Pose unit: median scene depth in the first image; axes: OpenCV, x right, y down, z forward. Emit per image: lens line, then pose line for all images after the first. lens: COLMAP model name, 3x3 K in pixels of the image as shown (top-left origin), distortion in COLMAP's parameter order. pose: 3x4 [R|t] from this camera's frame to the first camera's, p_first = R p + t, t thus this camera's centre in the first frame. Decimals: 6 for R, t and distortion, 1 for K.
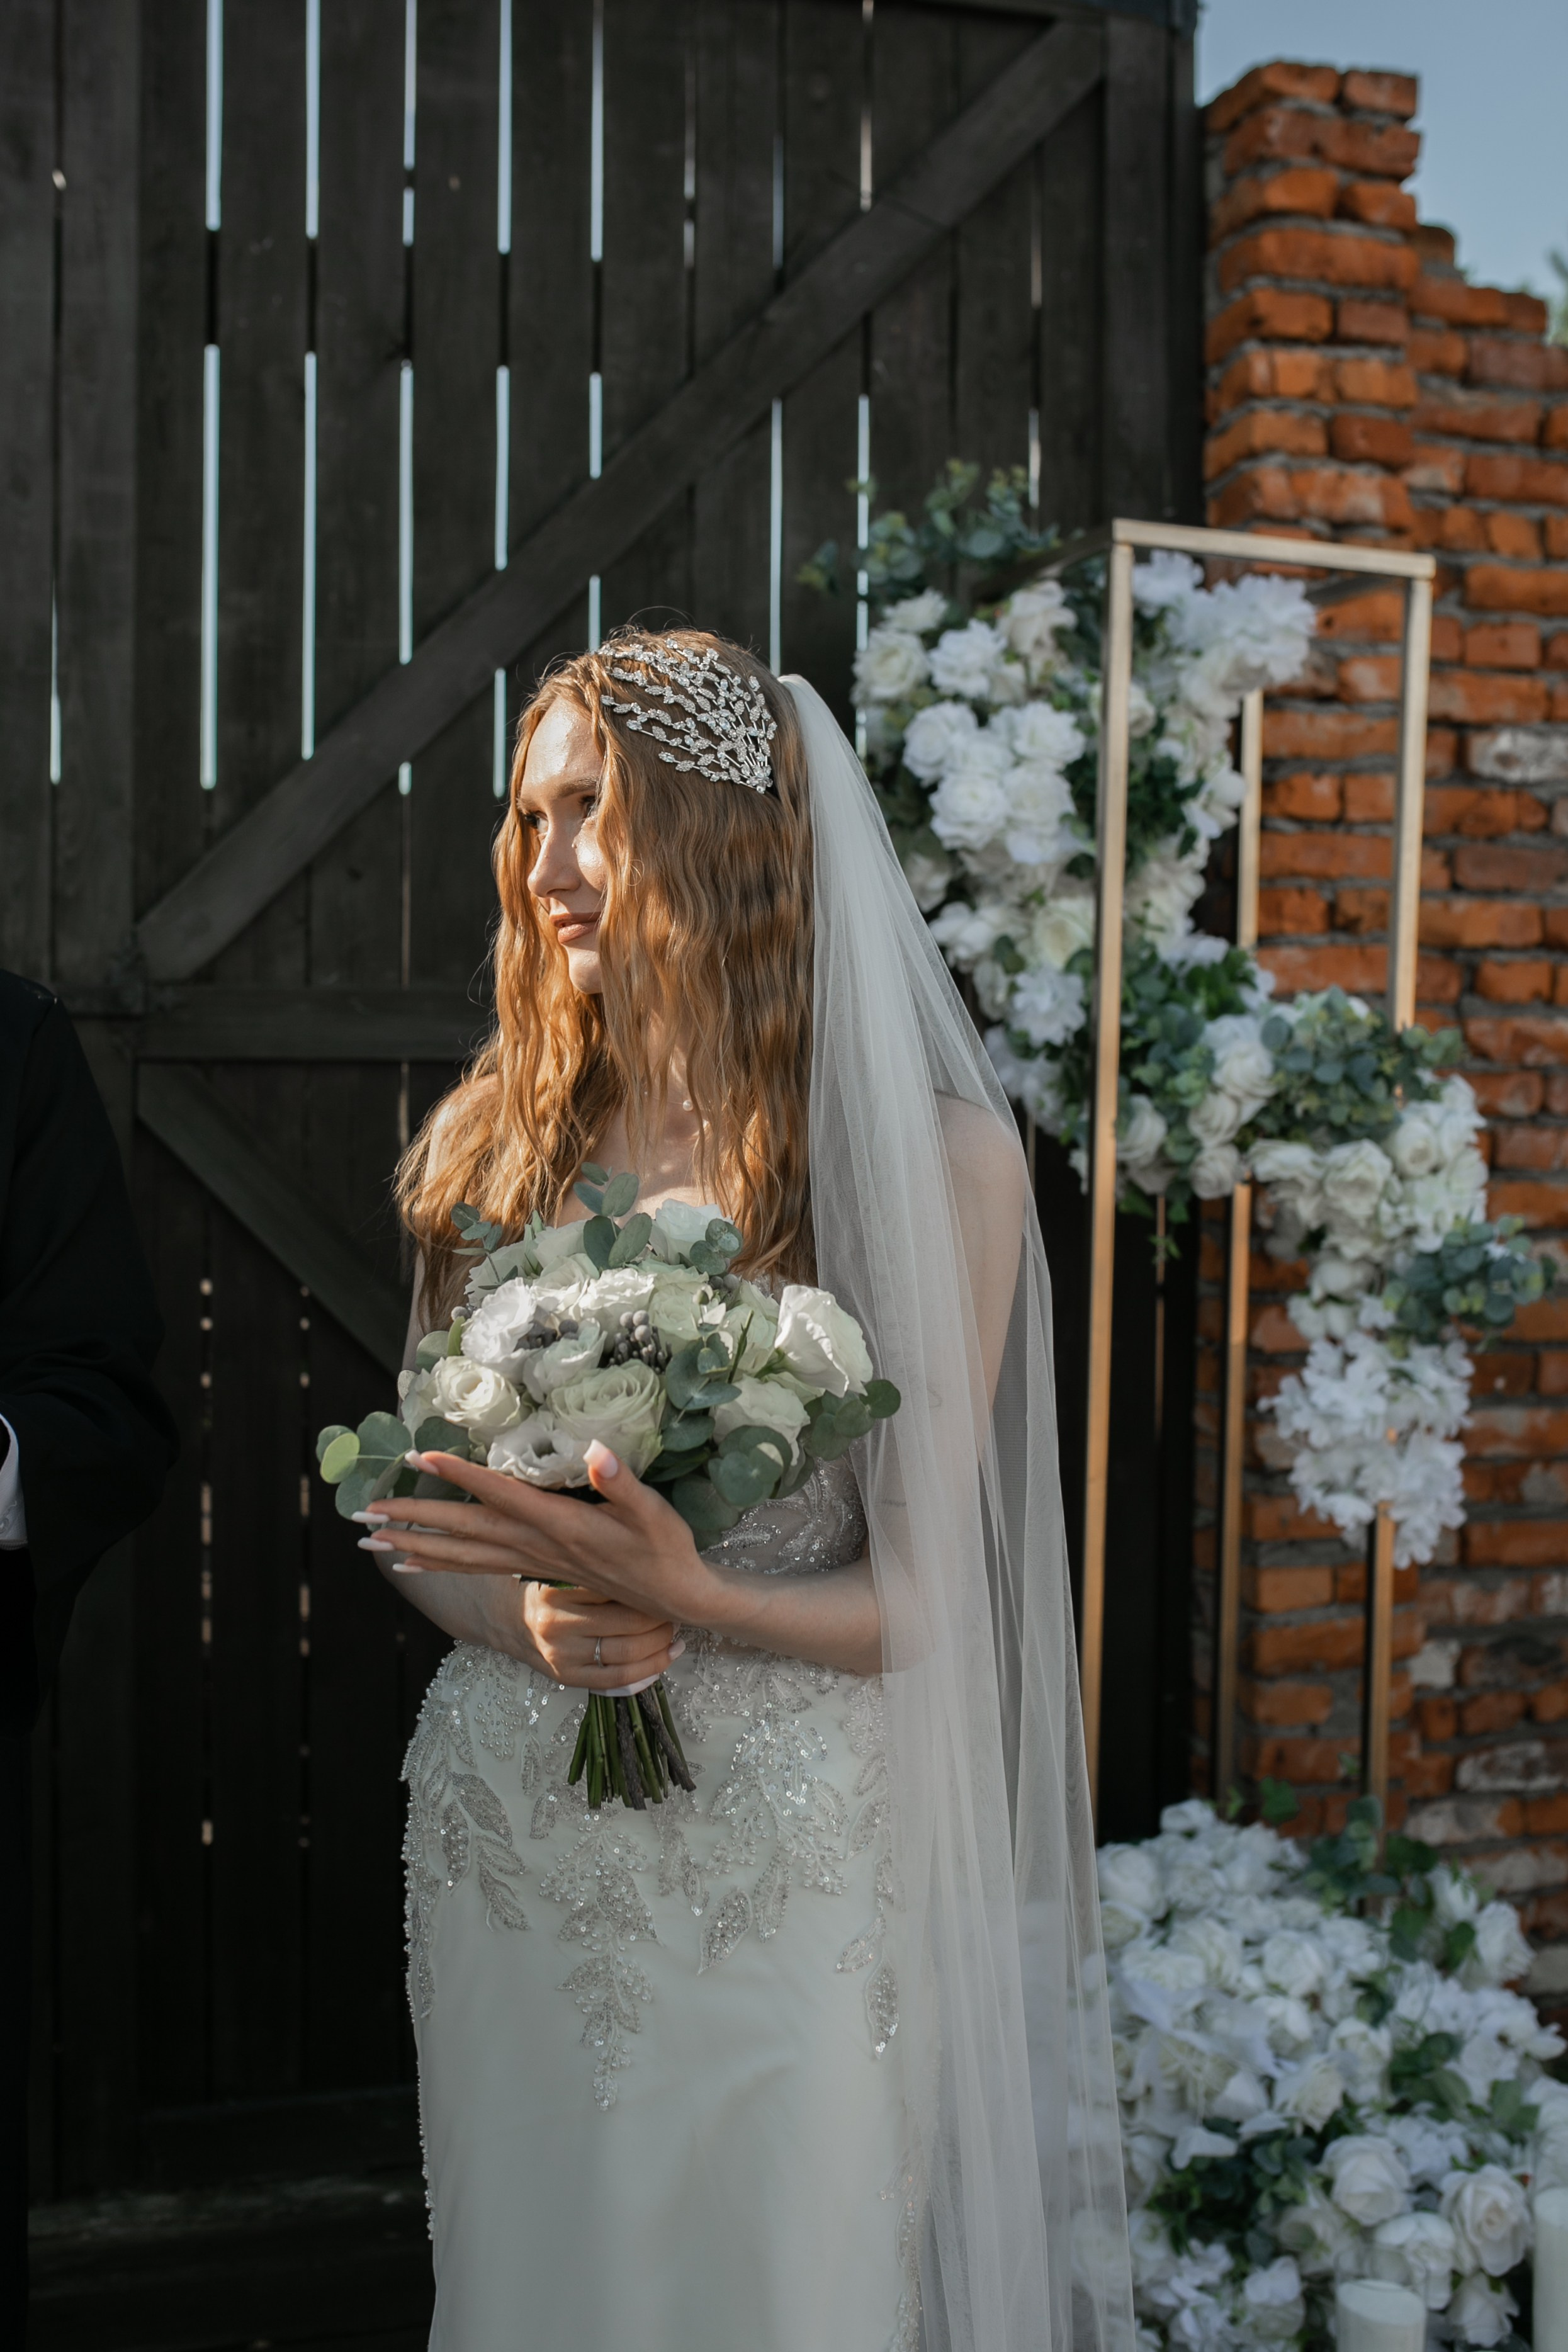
lens RADIAL K [[2391.2, 0, 743.2], [0, 2391.2, 1113.7], [0, 0, 1]] dist [-0.071665, 0.111283]
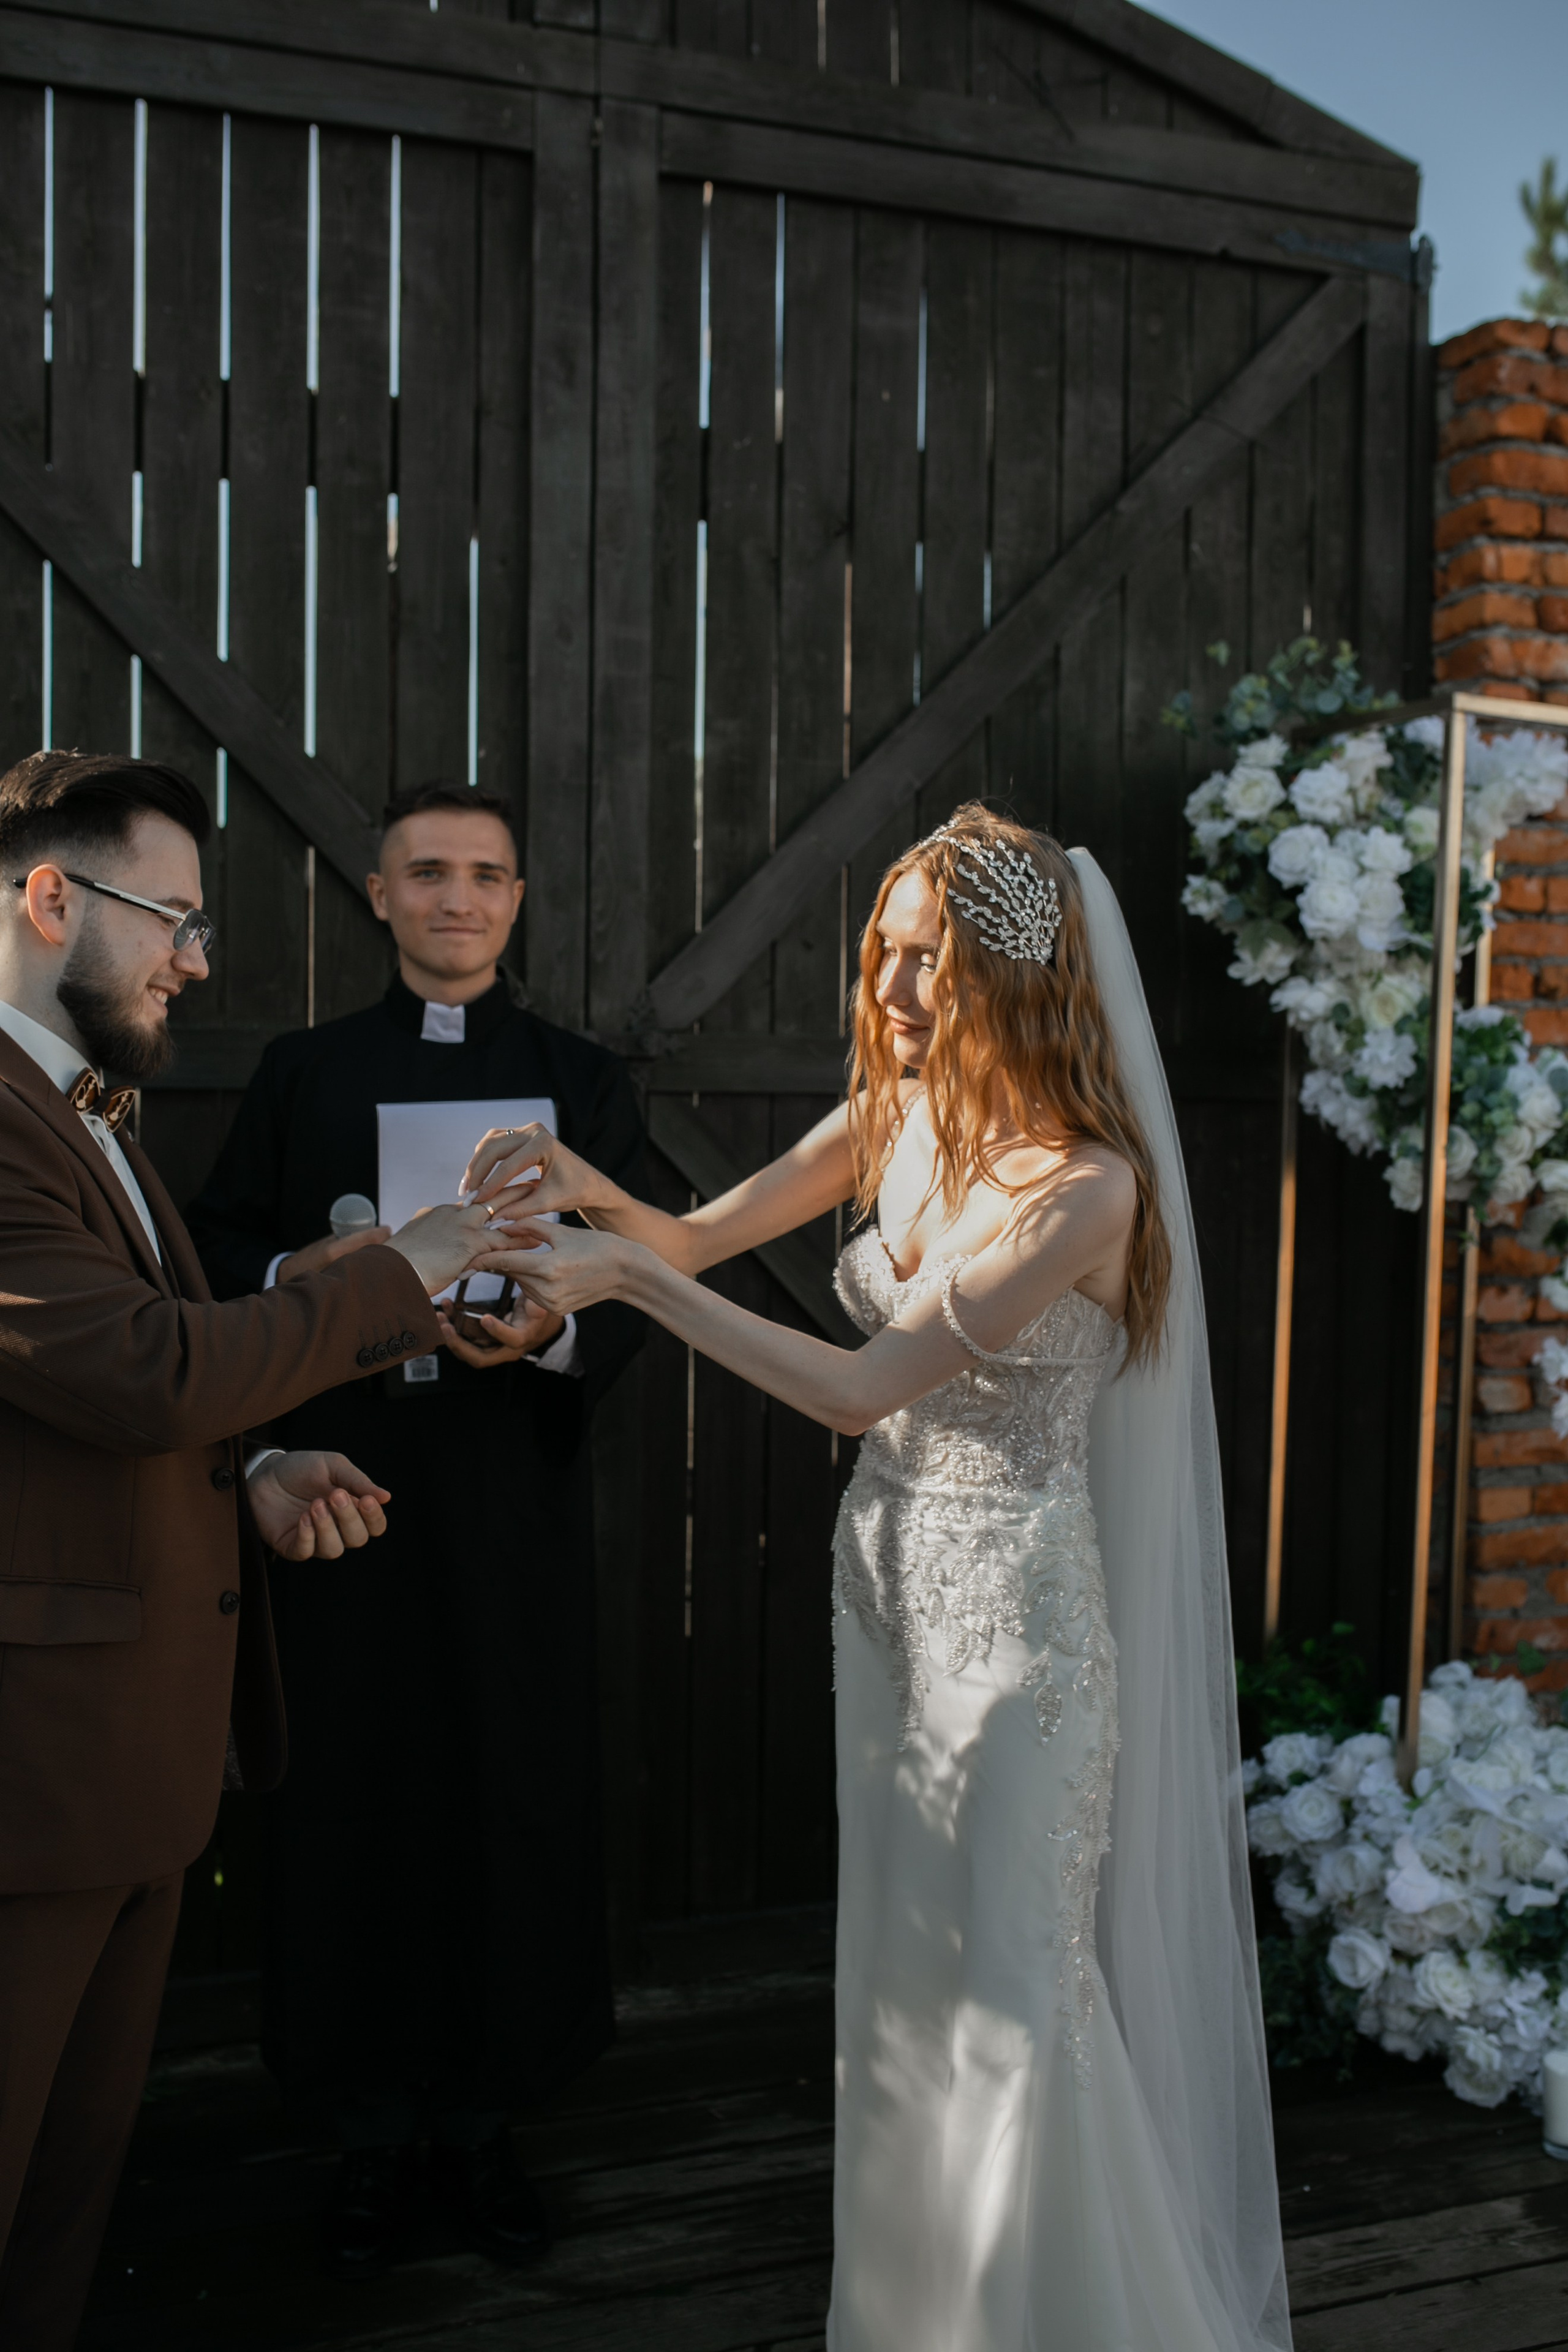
lens RADIAL K [[2251.1, 0, 777.8], [0, 2251.1, 1172.4], [0, 0, 1]] dist [-0.064972, 0.095333]
pose [[0.996088, 0.002826, 0.088316, -0.289309], [-0.004776, 0.999749, 0.021875, -0.006719], [-0.088232, -0.022212, 0.995852, -0.189618]]
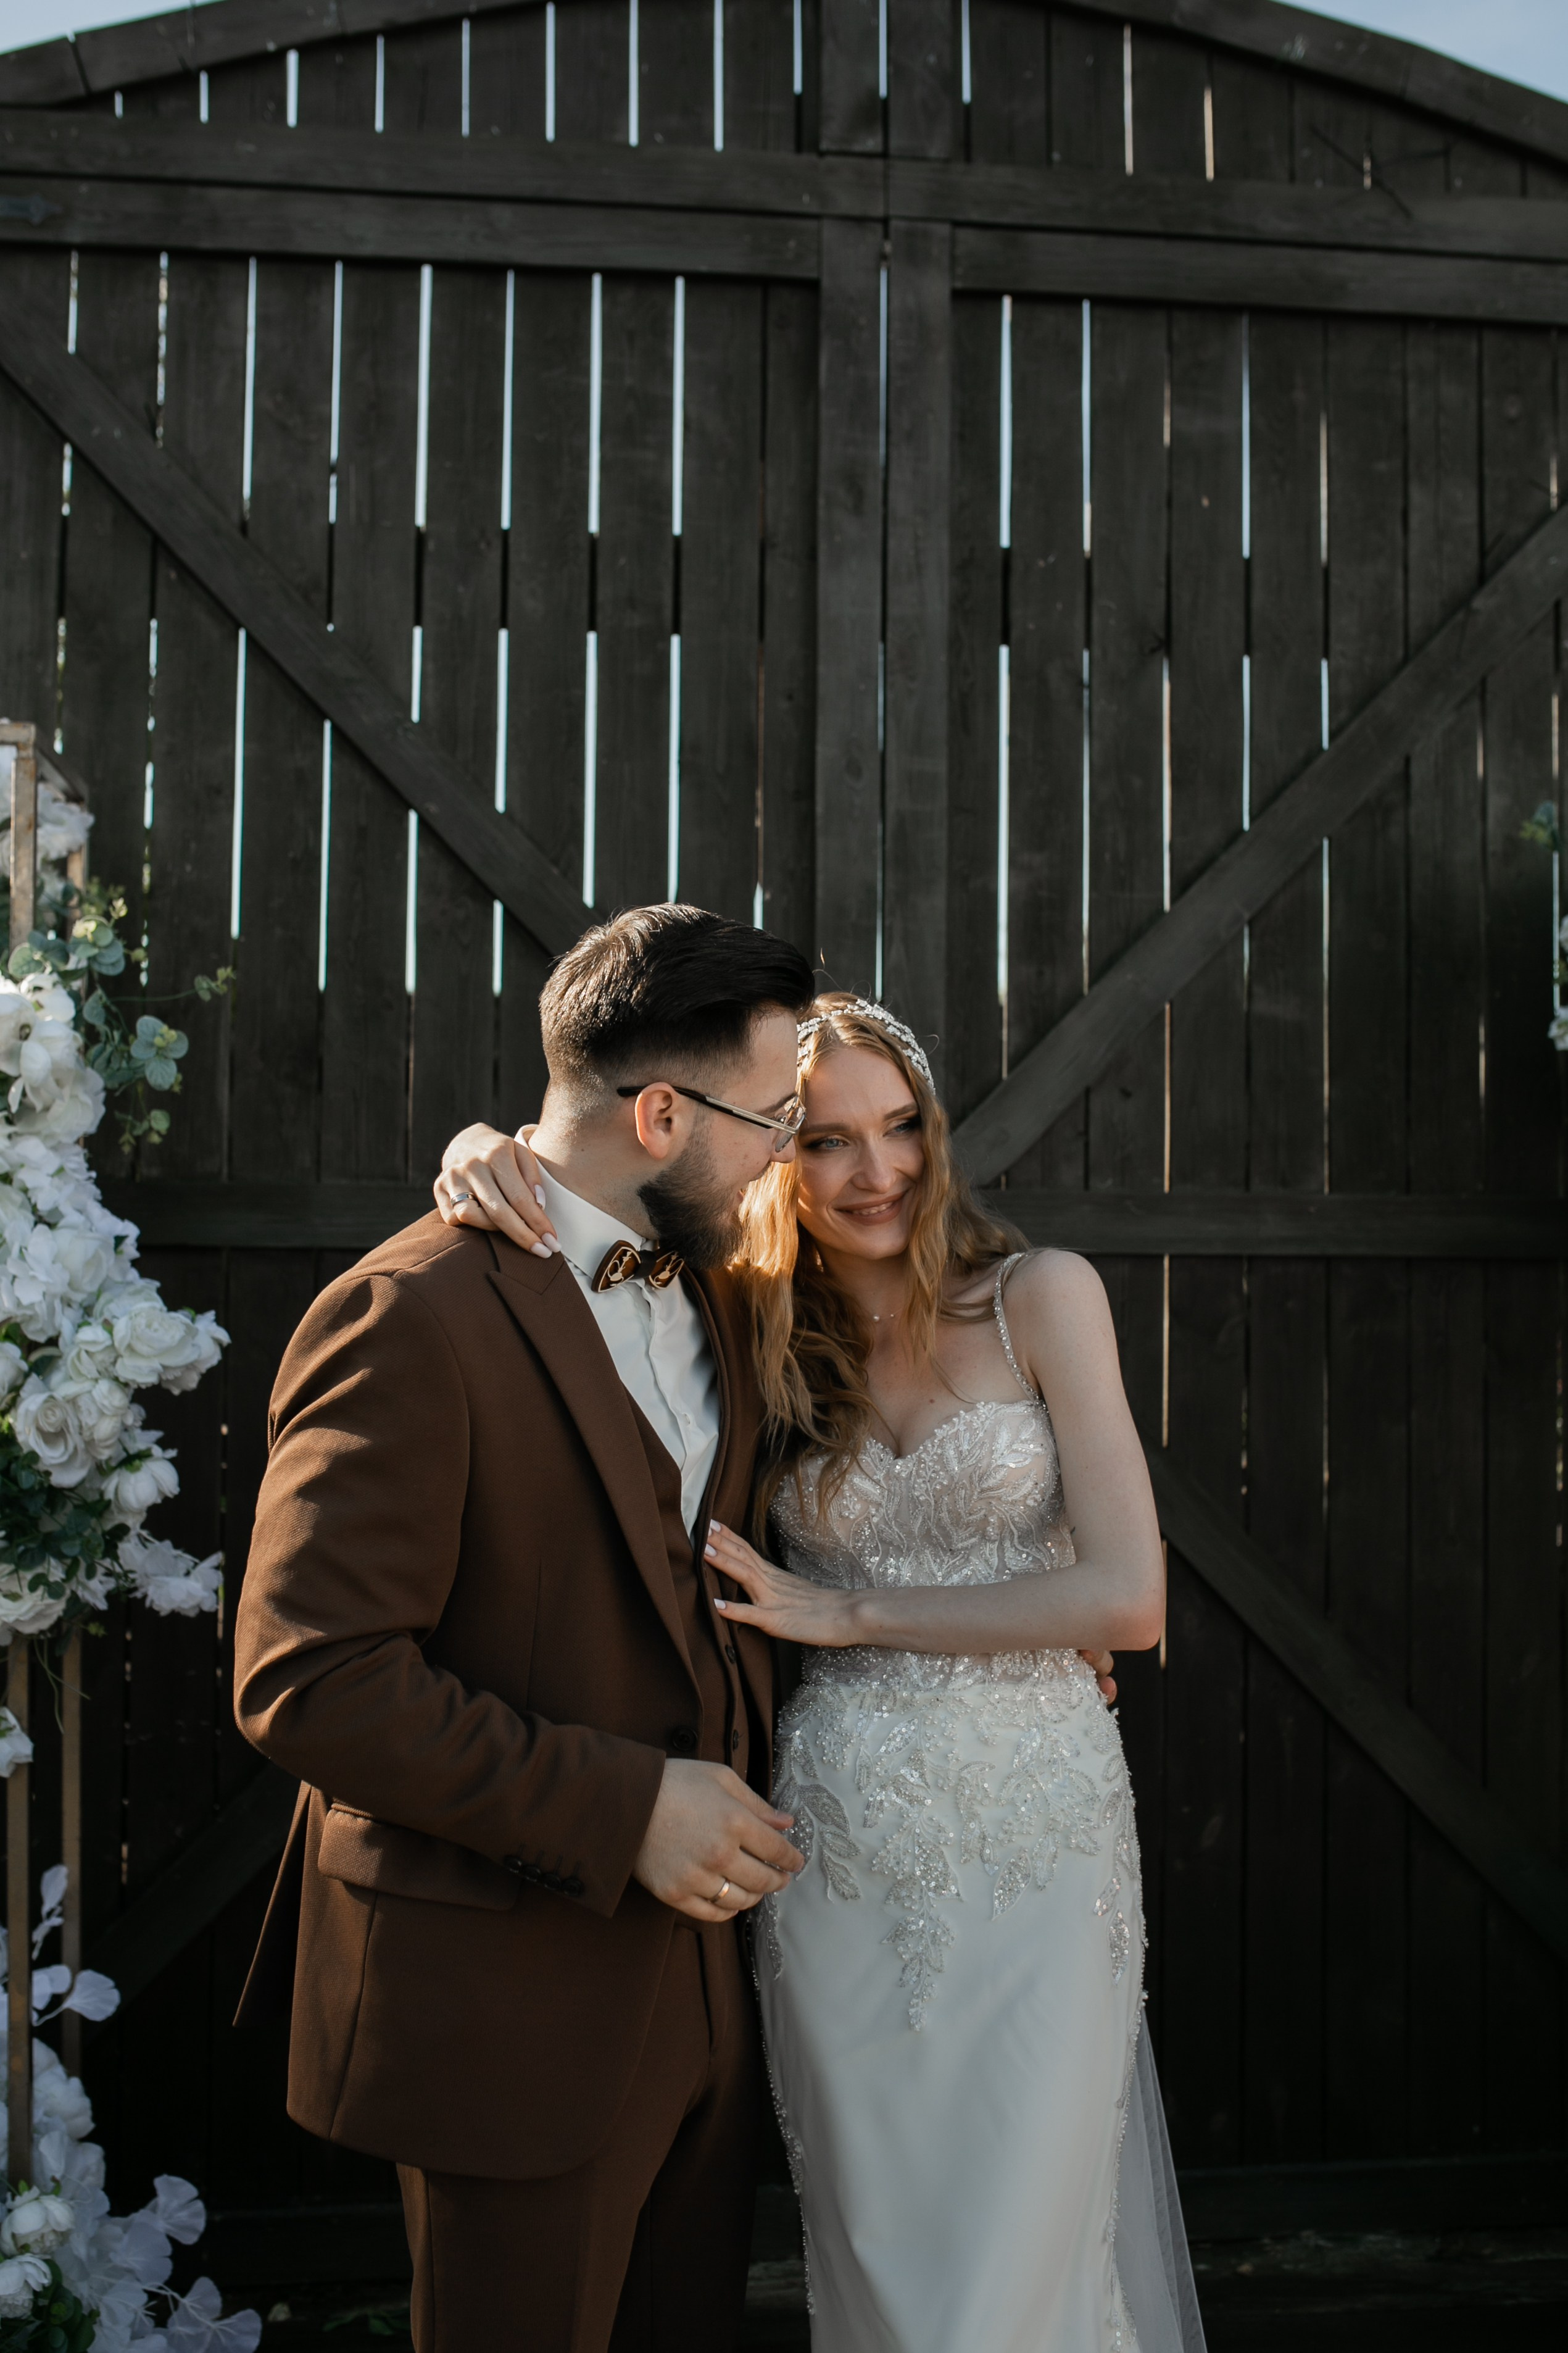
lens RADIAL K [[2343.1, 0, 775.7], [0, 2343.1, 1145.5], [0, 0, 1]] dist [-0.064180, 0.093939]
pose [[0.991153, -0.002363, -0.132703, -0.184389], [-0.006539, 0.997758, -0.066608, 0.001312], [0.132563, 0.066886, 0.988915, -0.144752]]
